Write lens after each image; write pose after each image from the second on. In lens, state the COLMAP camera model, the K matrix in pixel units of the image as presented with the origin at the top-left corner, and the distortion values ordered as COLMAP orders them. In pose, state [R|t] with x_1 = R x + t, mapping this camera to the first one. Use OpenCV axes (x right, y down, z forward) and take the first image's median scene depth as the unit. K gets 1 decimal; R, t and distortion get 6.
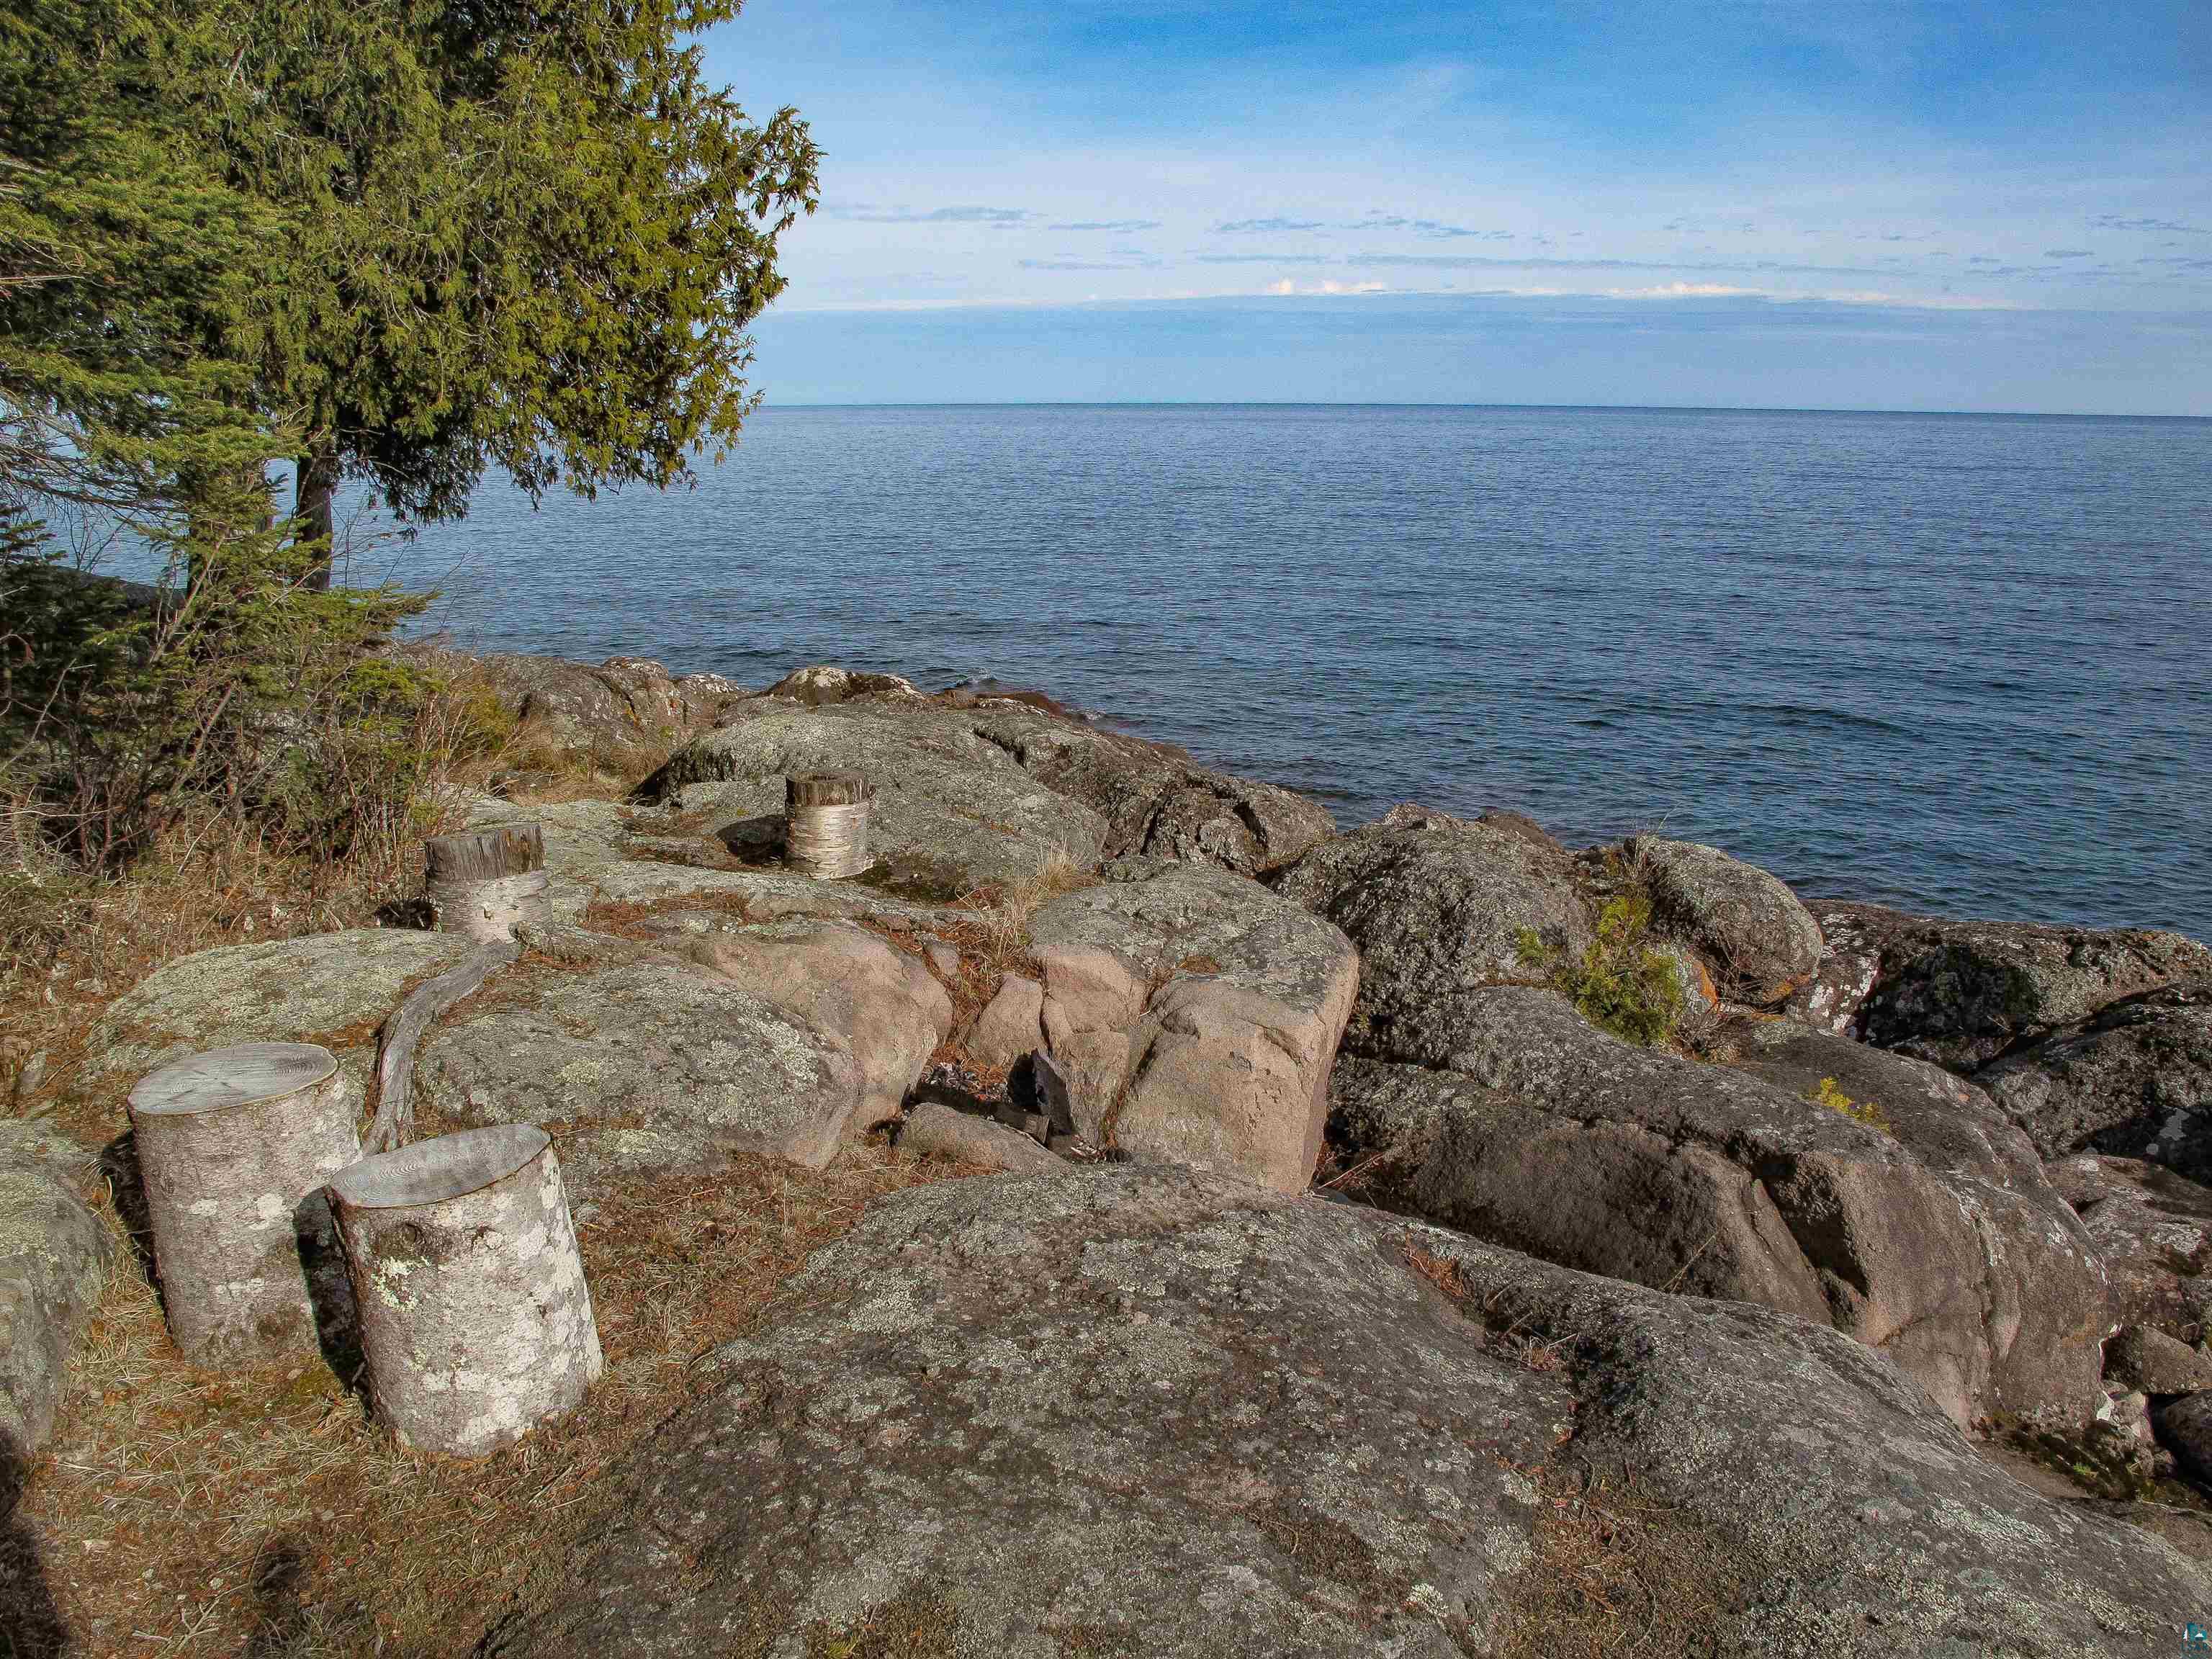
lens RADIAL K [[1867.2, 0, 1106.0], [0, 1867.2, 829.5], [0, 0, 1]] dist [-0.145124, 0.113073]
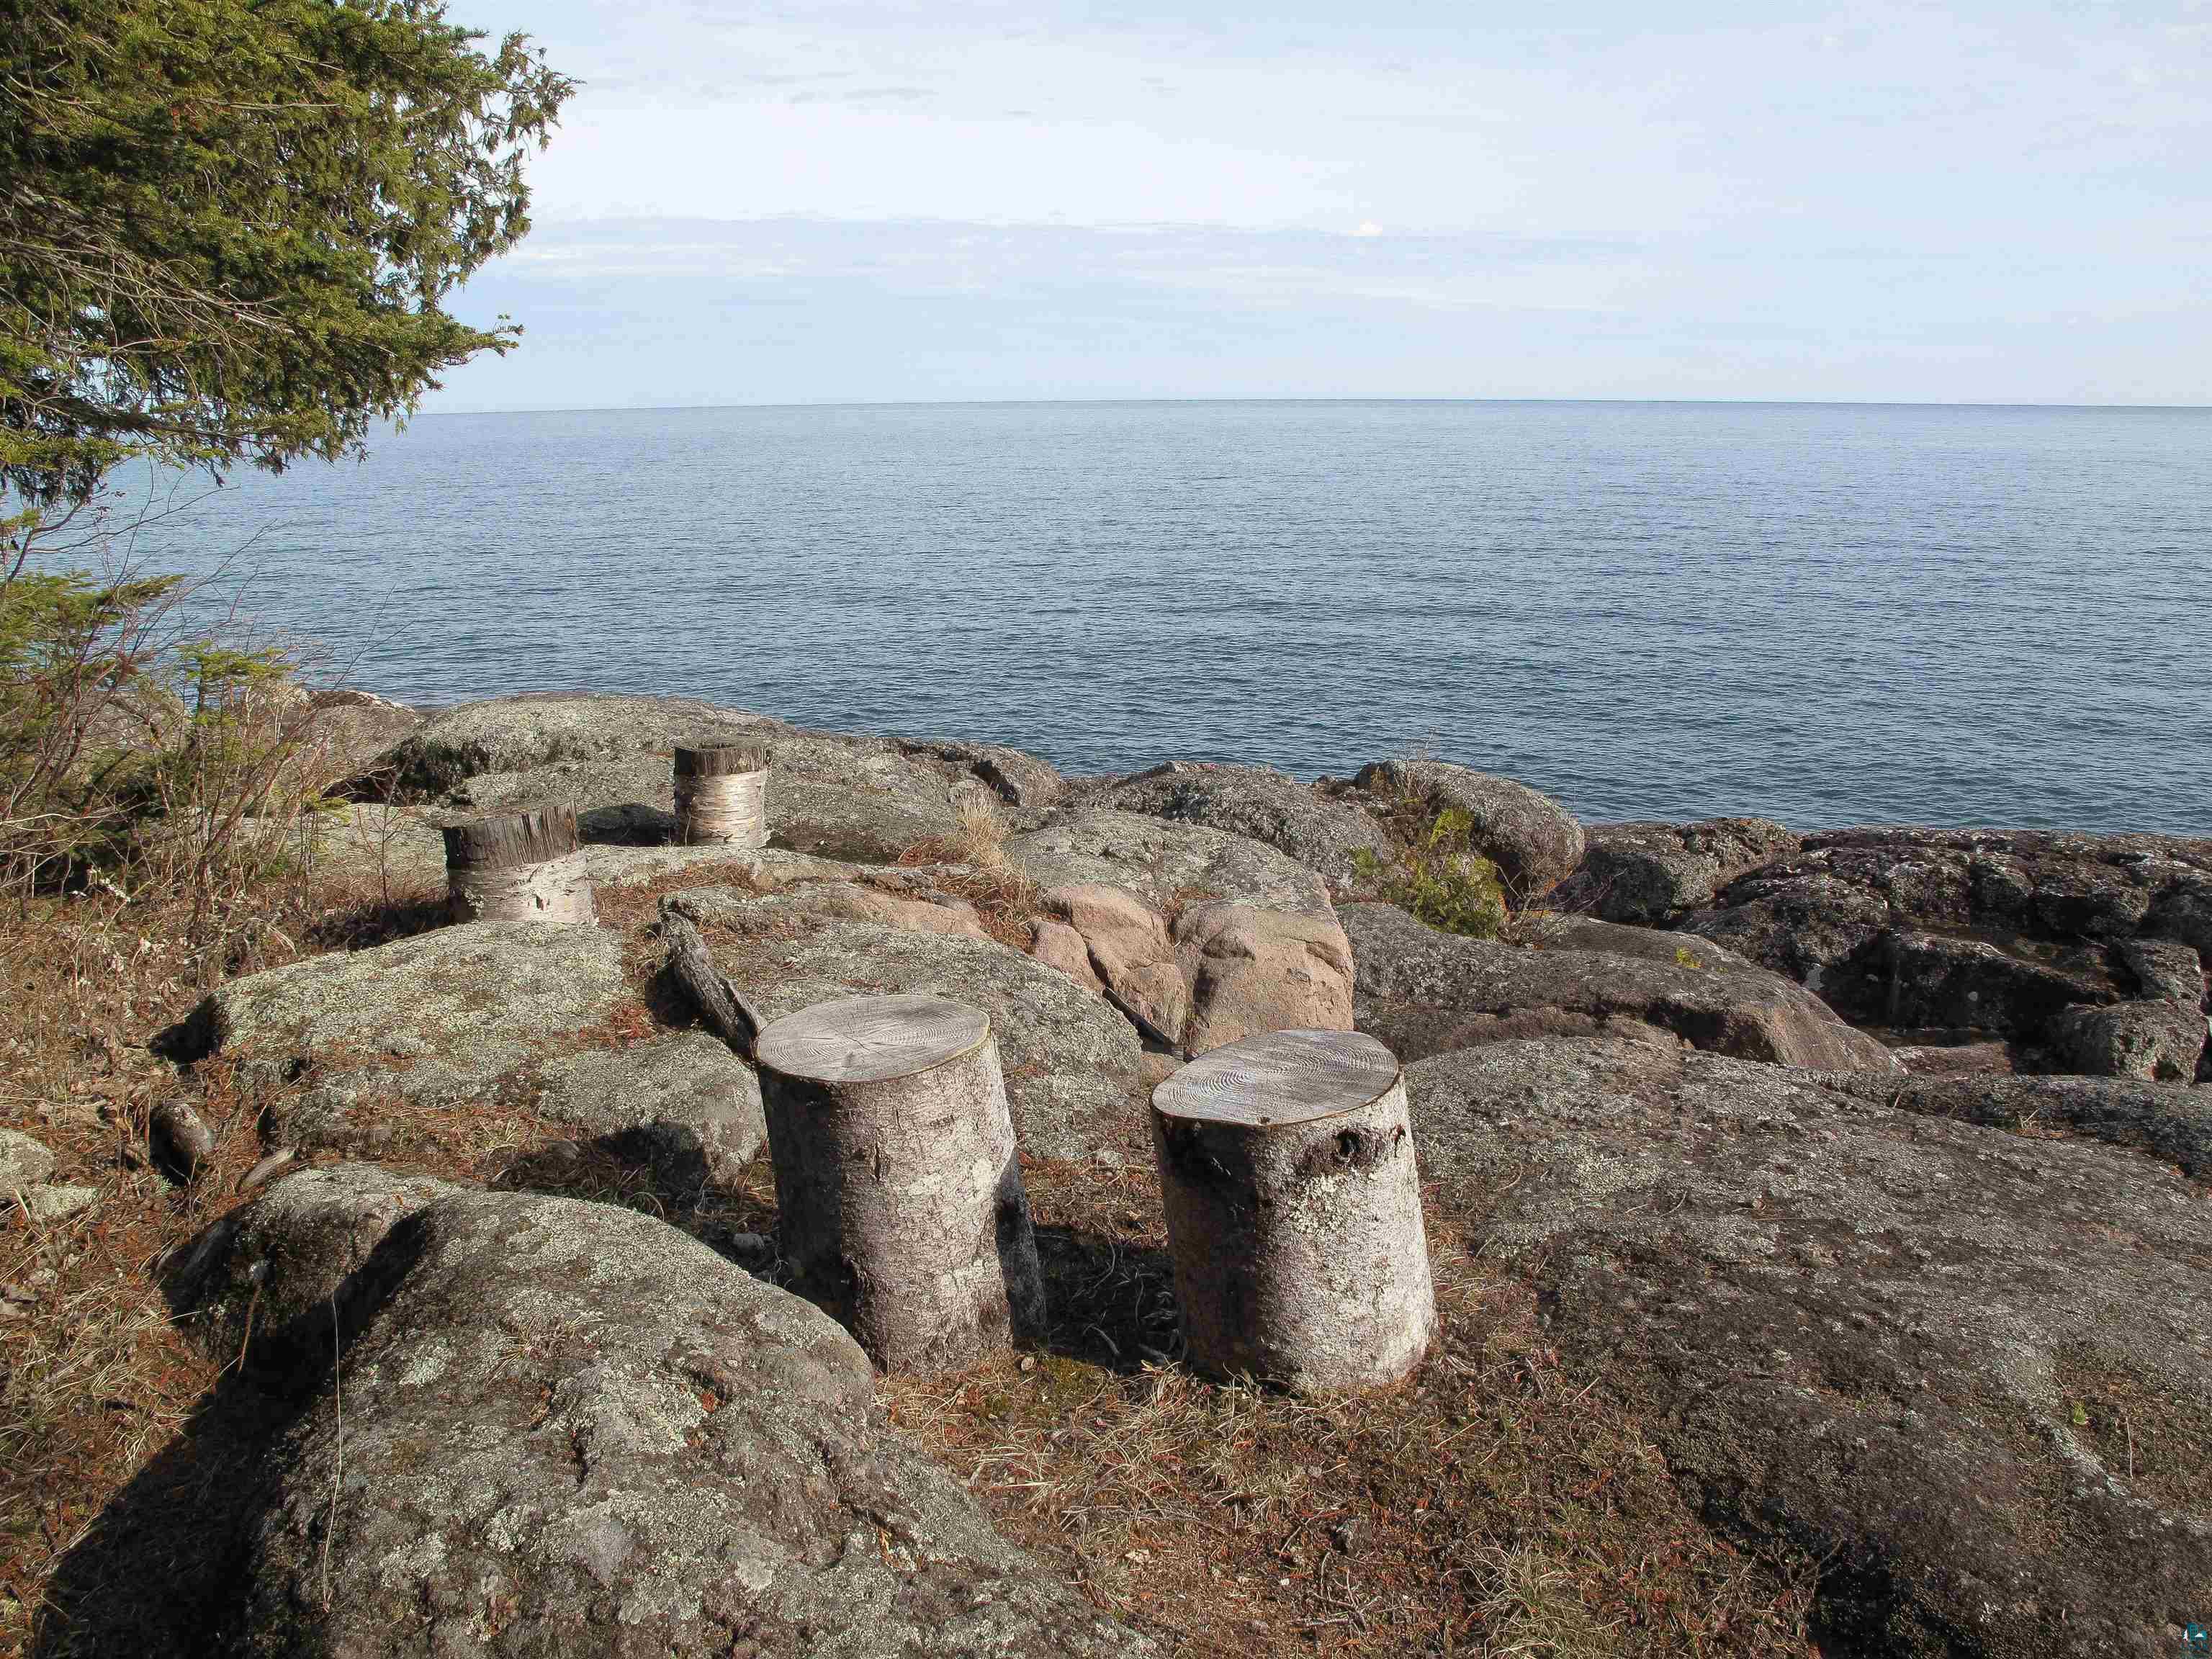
lens RADIAL K [[1867.2, 0, 1106.0], [0, 1867.2, 829.5], [0, 0, 1]] dist [-0.145124, 0.113073]
pose [[0.934609, -0.086892, 0.344899, -0.290353], [0.087170, 0.996084, 0.014734, 0.016649], [-0.344829, 0.016295, 0.938524, 0.068037]]
